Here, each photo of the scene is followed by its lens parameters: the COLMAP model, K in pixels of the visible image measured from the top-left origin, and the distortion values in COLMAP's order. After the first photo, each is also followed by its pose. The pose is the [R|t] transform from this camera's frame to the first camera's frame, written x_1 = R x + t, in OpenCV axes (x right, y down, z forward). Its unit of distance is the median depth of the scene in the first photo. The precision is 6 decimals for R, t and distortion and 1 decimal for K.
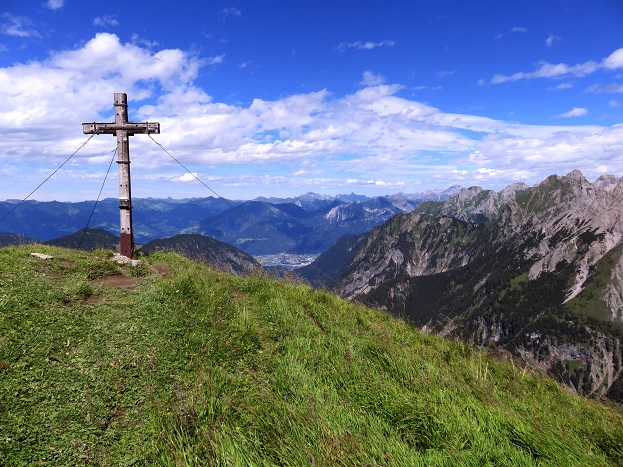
lens RADIAL K [[463.5, 0, 314.1], [0, 463.5, 231.5], [0, 0, 1]] dist [-0.008868, -0.001039]
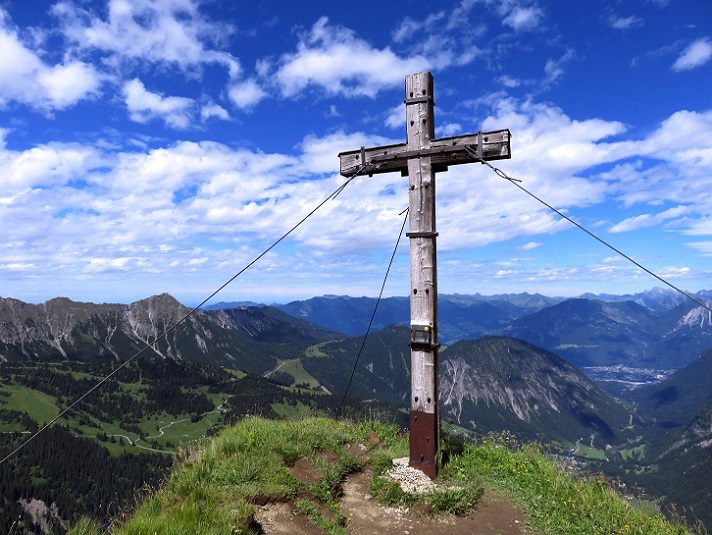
lens RADIAL K [[529.7, 0, 356.2], [0, 529.7, 267.6], [0, 0, 1]] dist [-0.008868, -0.001039]
pose [[0.864674, -0.021352, -0.501880, -0.227013], [-0.039997, 0.992998, -0.111156, -0.066339], [0.500739, 0.116187, 0.857765, 0.570228]]
